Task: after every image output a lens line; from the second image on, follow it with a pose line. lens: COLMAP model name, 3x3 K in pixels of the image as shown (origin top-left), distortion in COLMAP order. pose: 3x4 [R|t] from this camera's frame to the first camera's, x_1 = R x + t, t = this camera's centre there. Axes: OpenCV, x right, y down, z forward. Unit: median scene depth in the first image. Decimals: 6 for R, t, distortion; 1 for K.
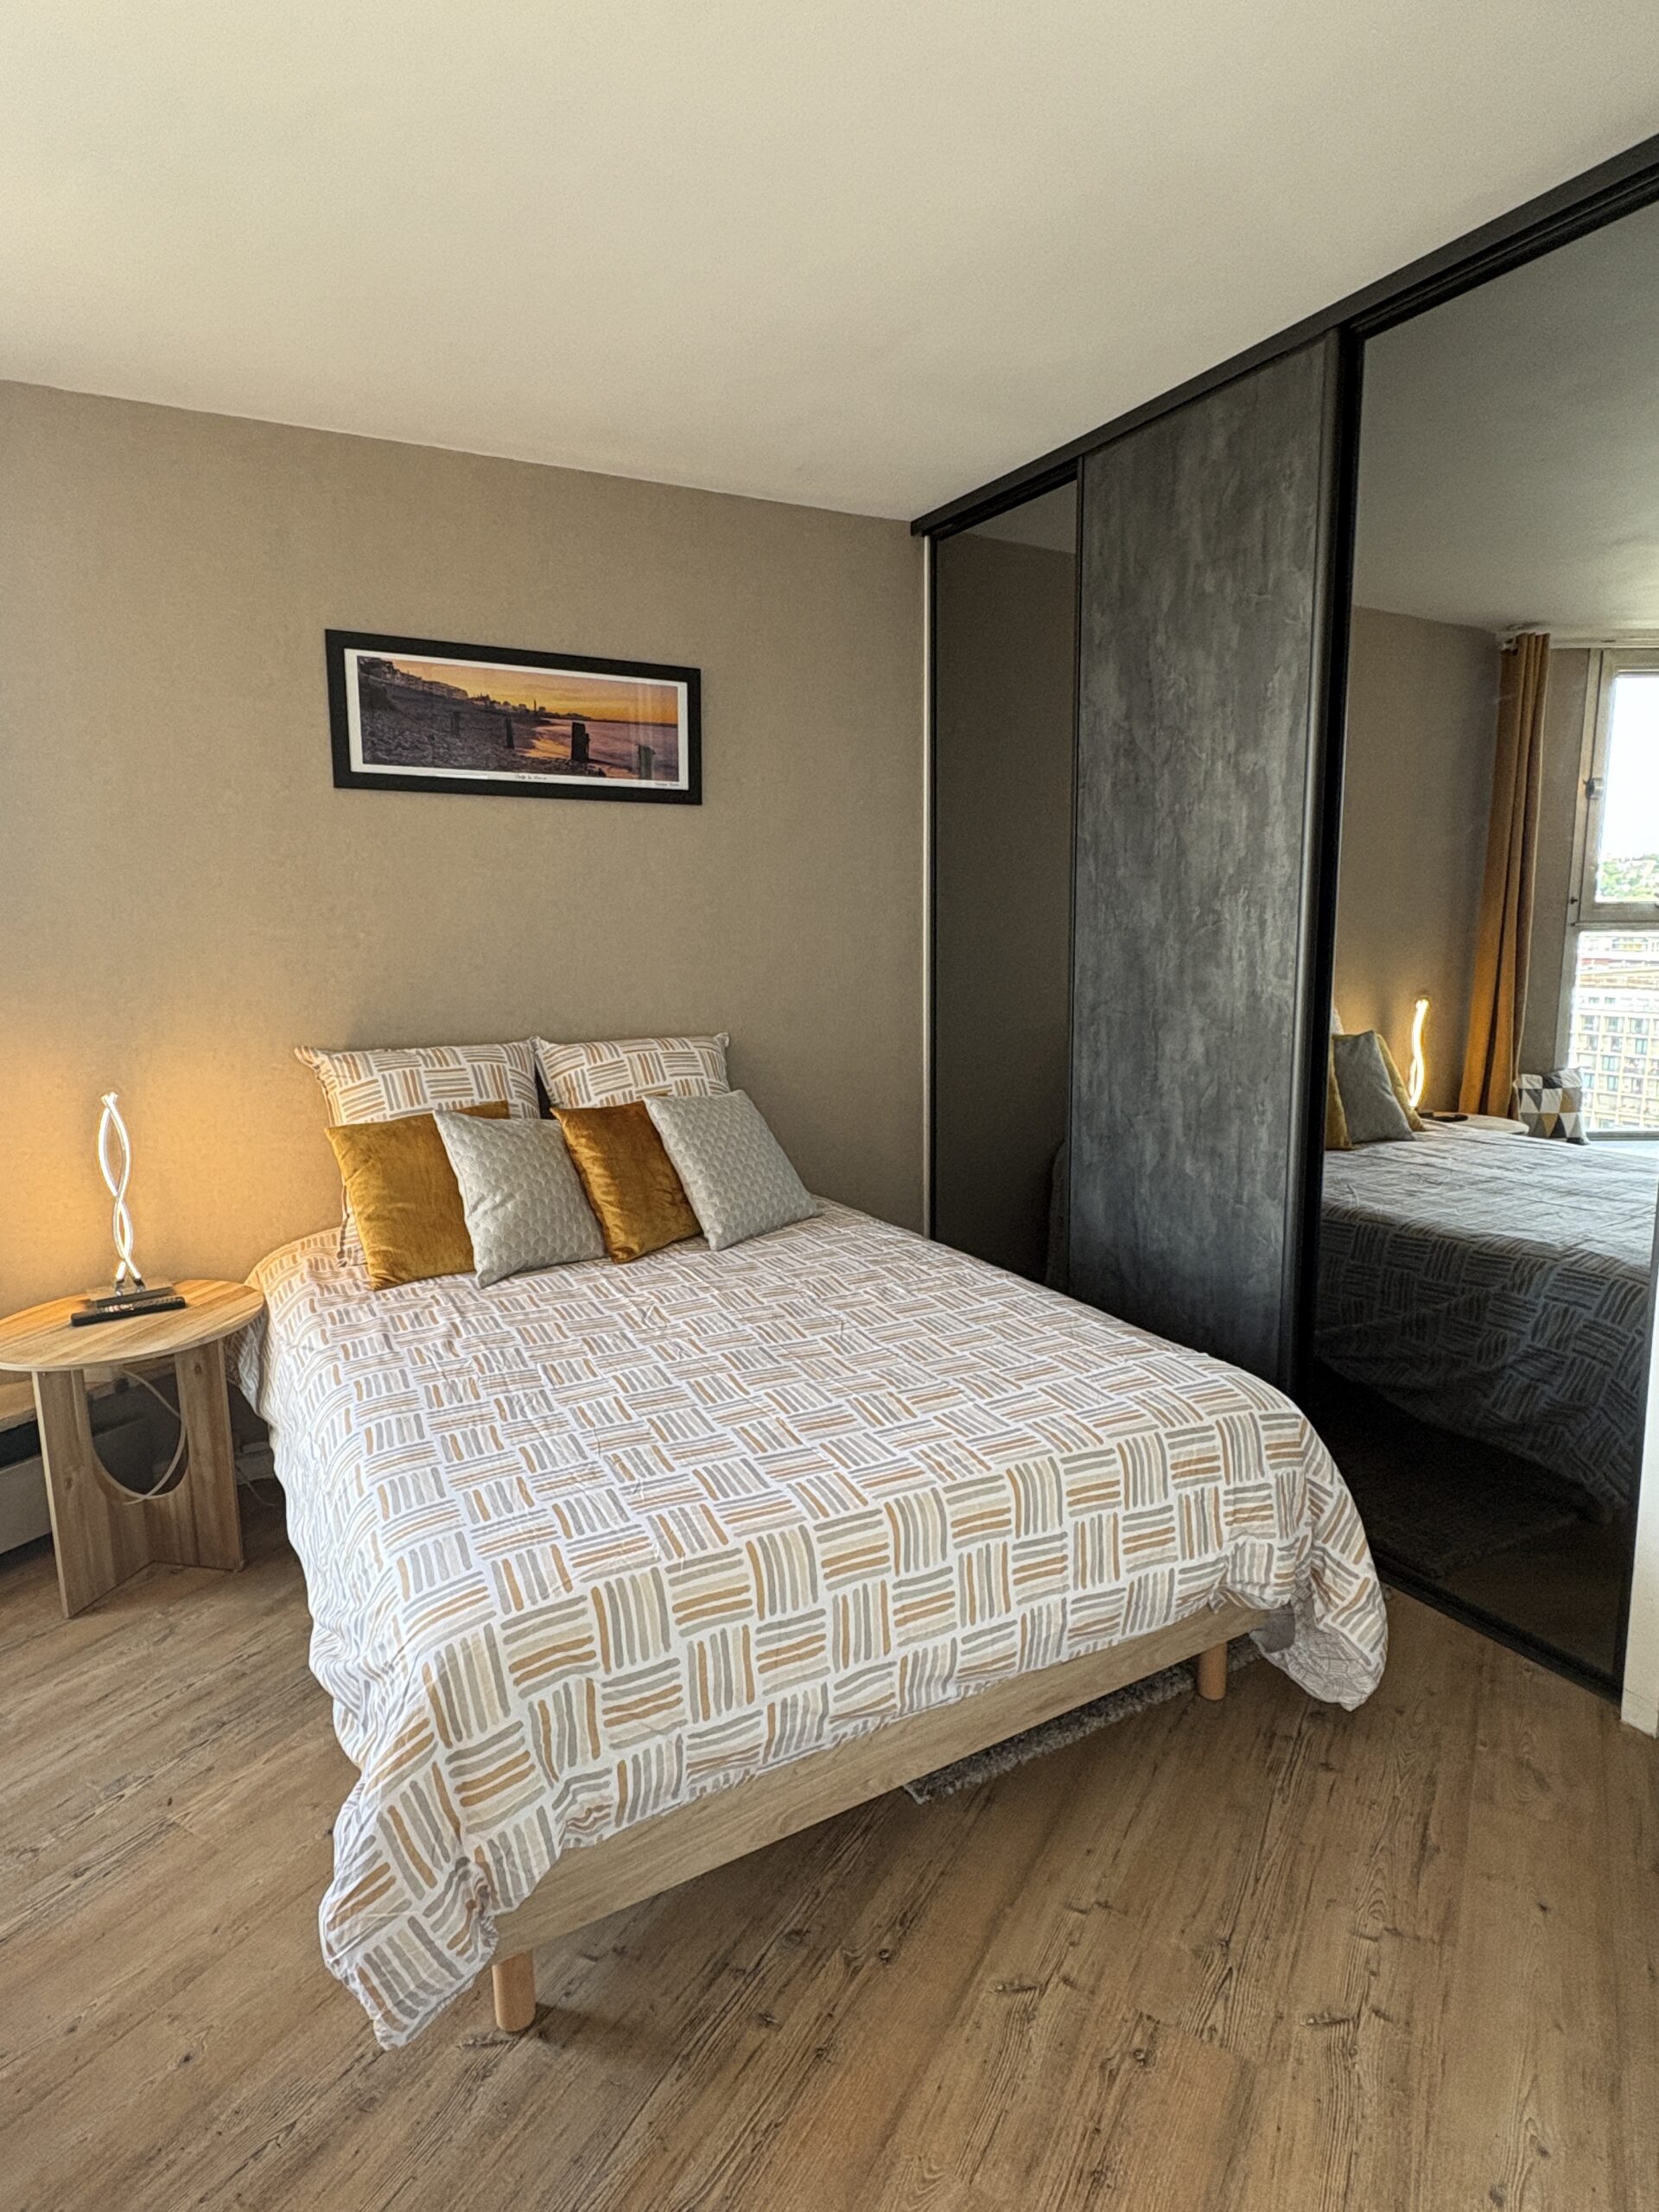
lens RADIAL K [[1220.6, 0, 829.5], [0, 1220.6, 1106.0], [0, 0, 1]] dist [0.001934, 0.001363]
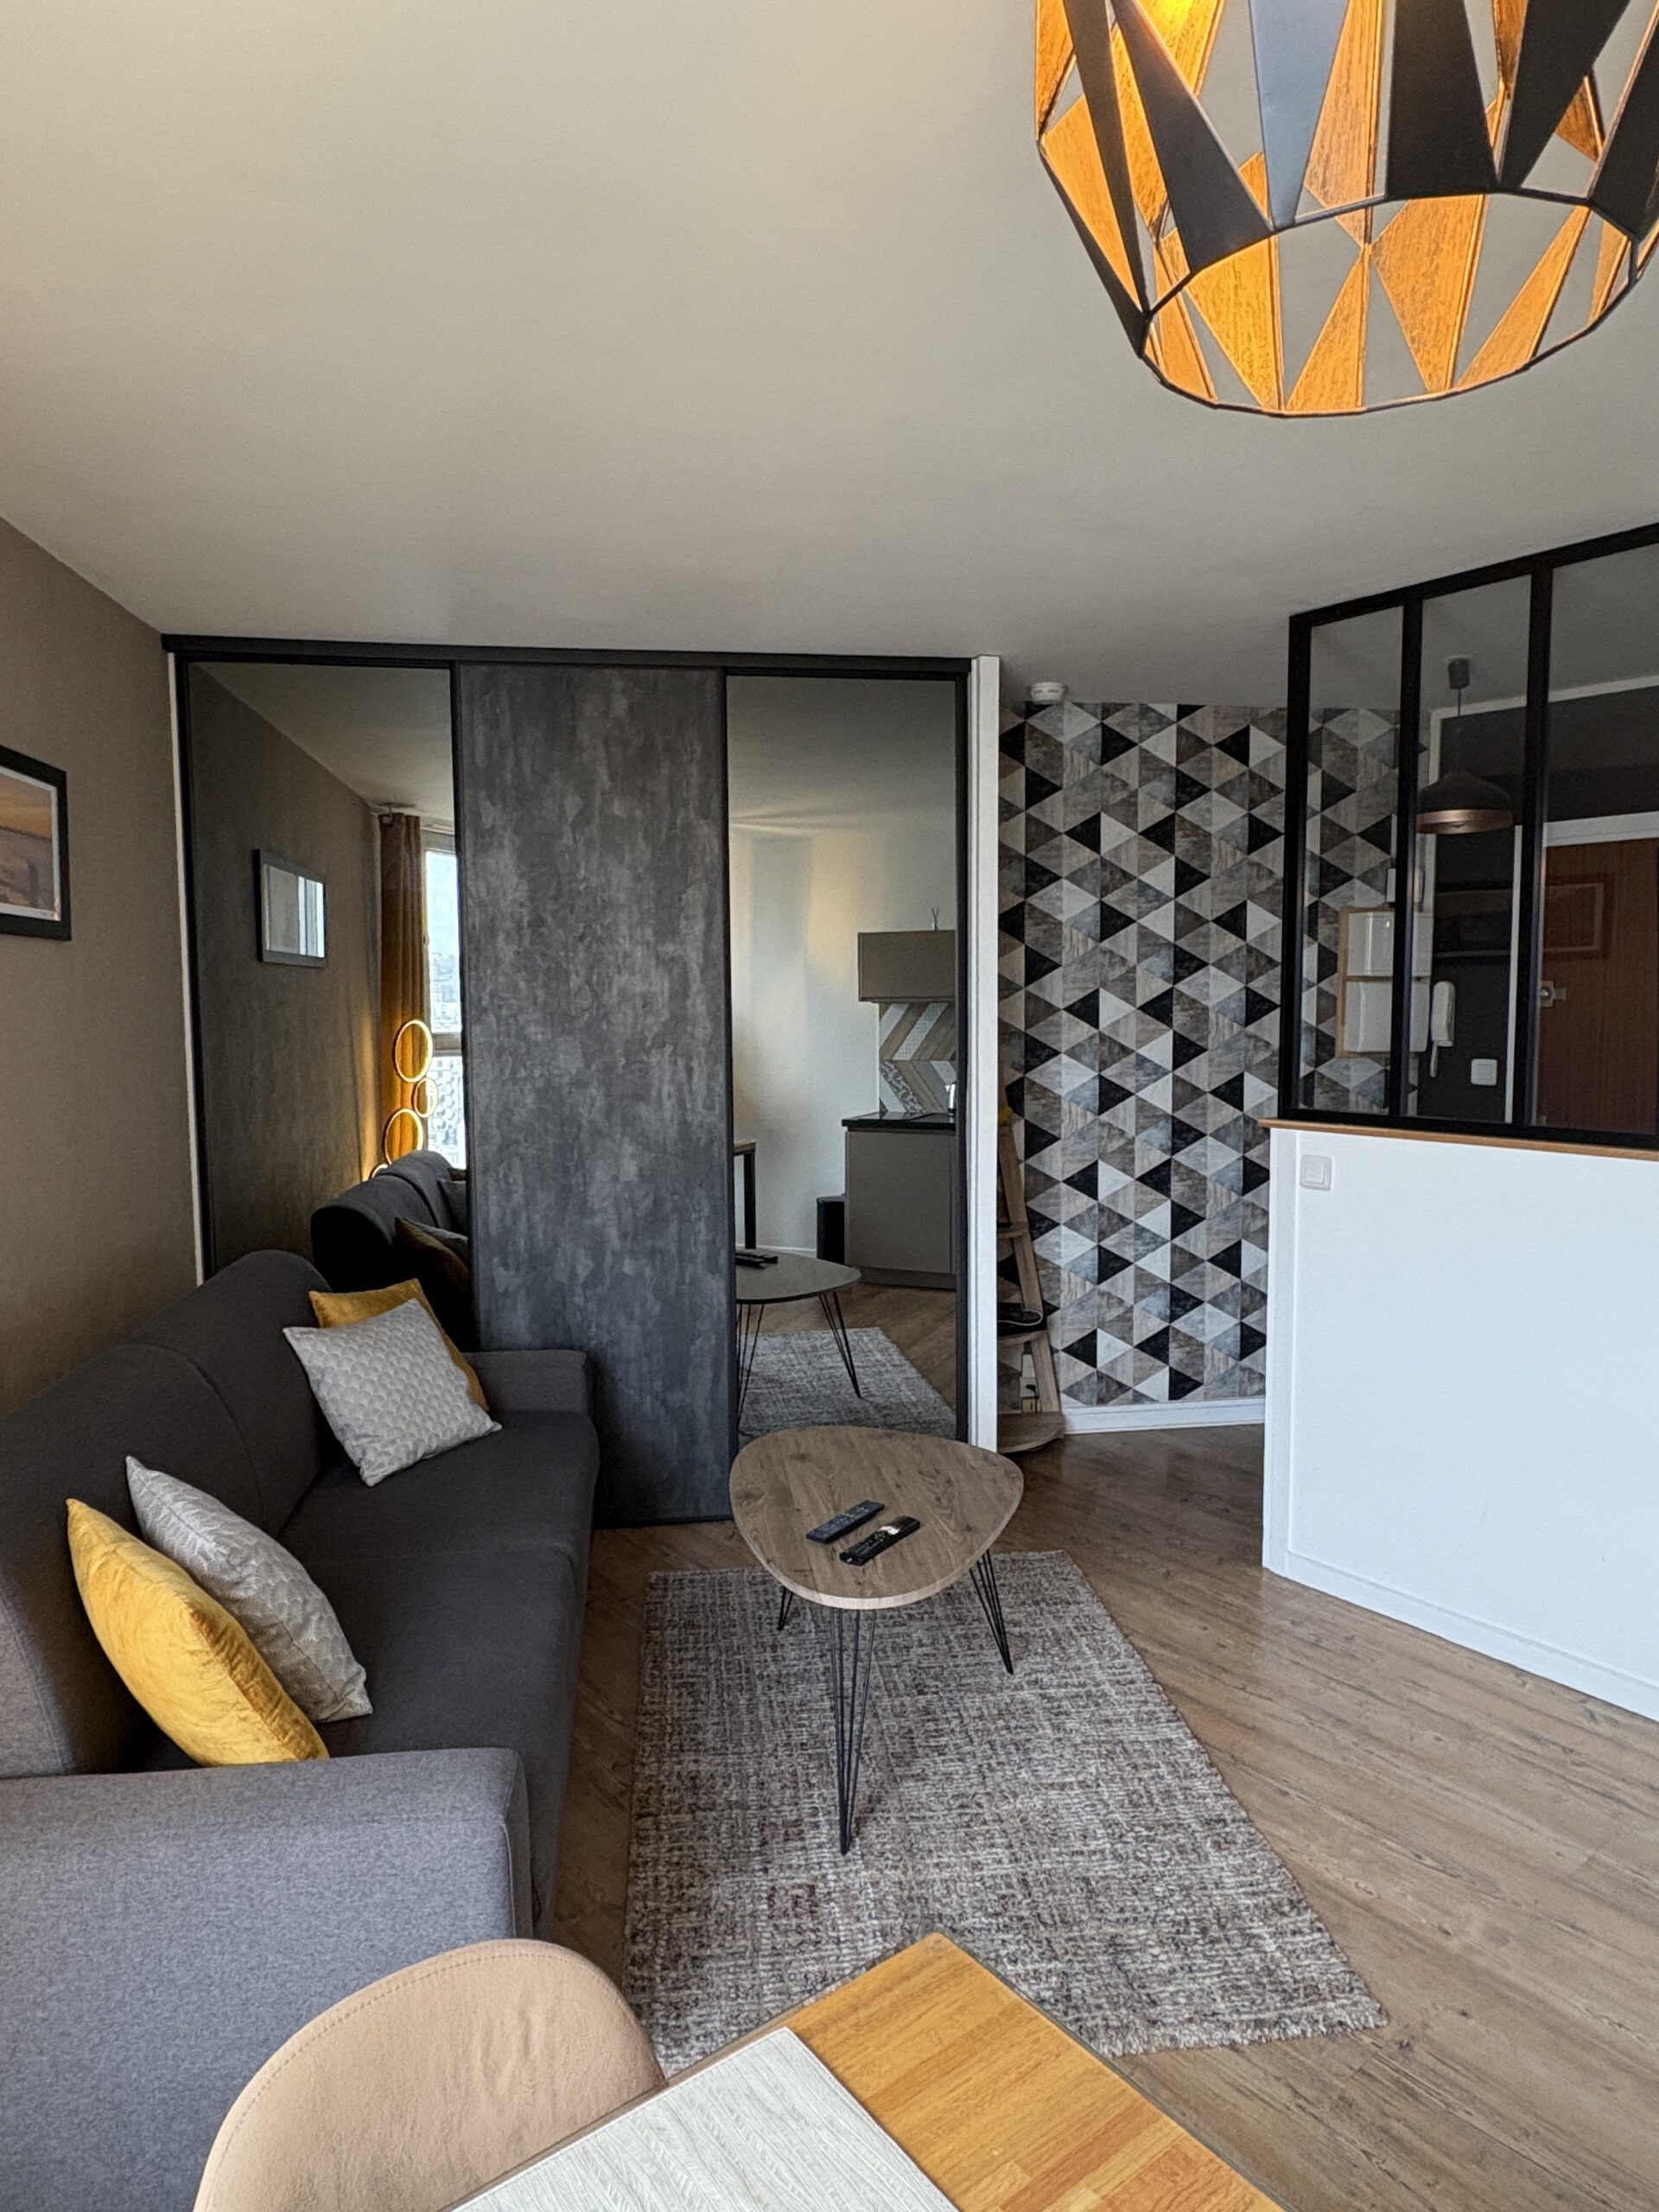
lens RADIAL K [[1355.2, 0, 829.5], [0, 1355.2, 1106.0], [0, 0, 1]] dist [0.000137, -0.000130]
pose [[0.353497, -0.068792, 0.932903, -0.904668], [0.146397, 0.989072, 0.017460, -0.105992], [-0.923909, 0.130402, 0.359705, 0.308041]]
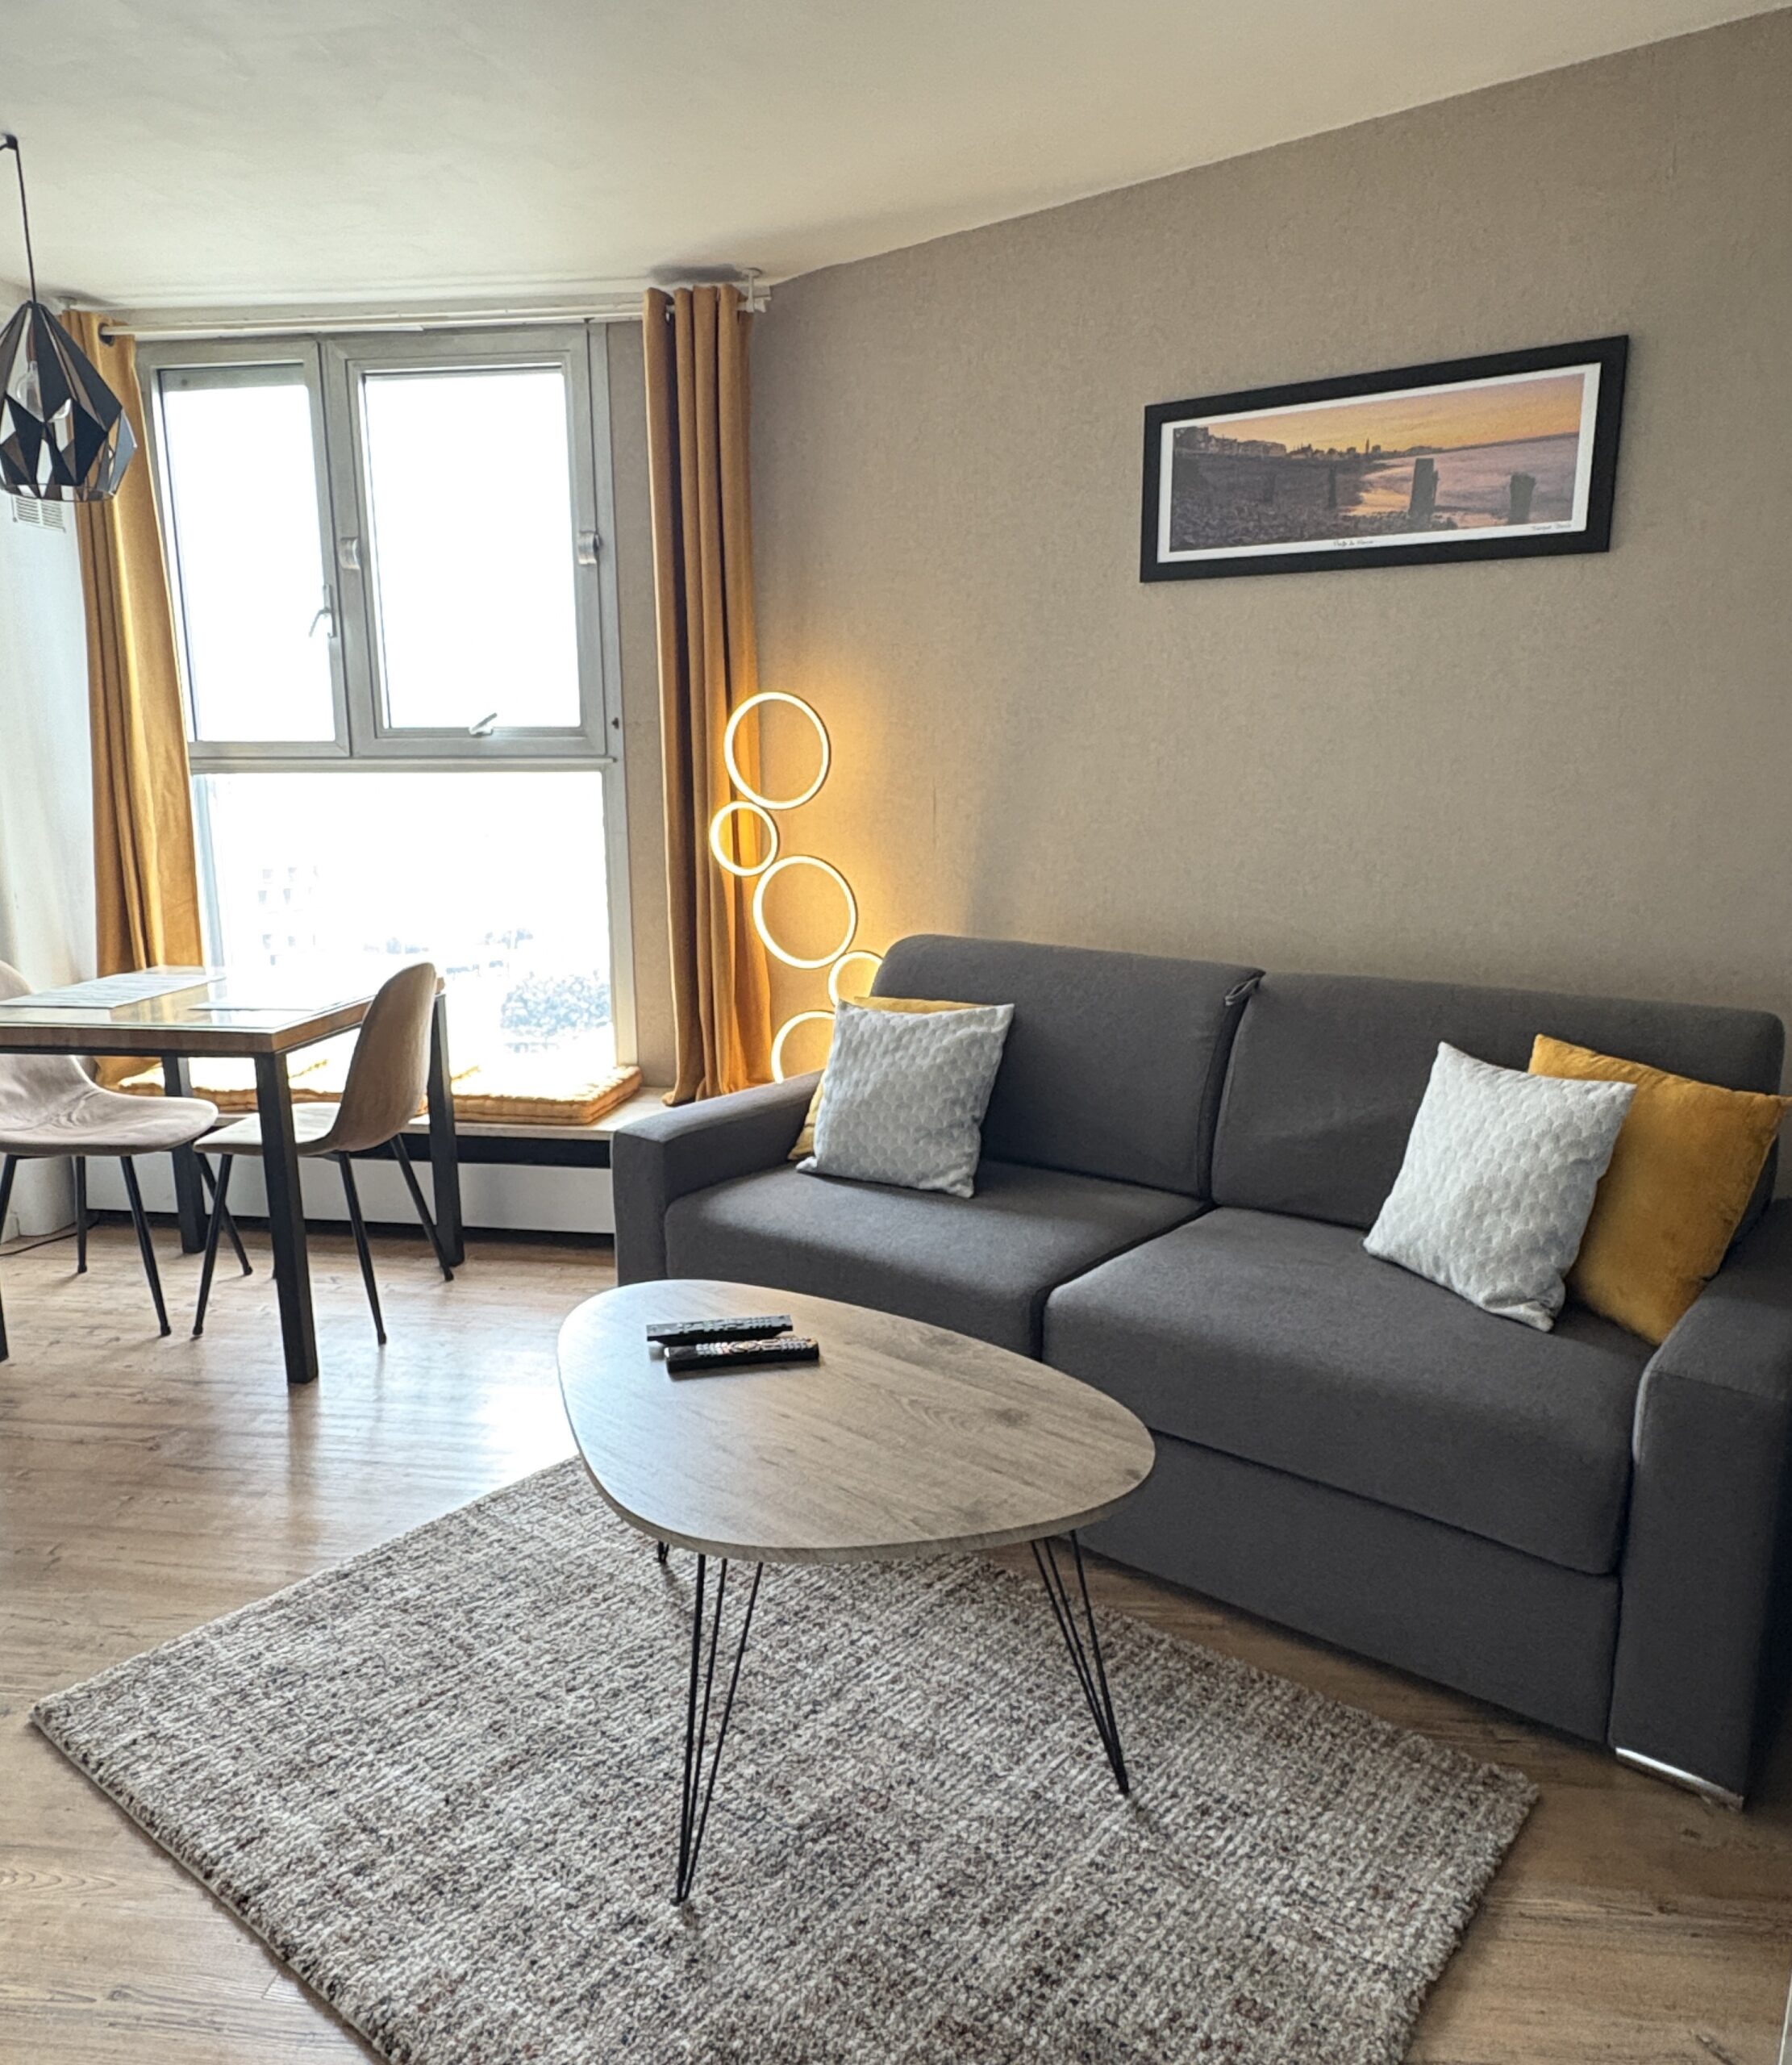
lens RADIAL K [[1496.6, 0, 1024.7], [0, 1496.6, 1035.2], [0, 0, 1]] dist [0.040592, -0.030060]
pose [[0.404415, 0.182340, -0.896214, 0.650565], [-0.150259, 0.979855, 0.131553, -0.063406], [0.902148, 0.081462, 0.423667, 0.479757]]
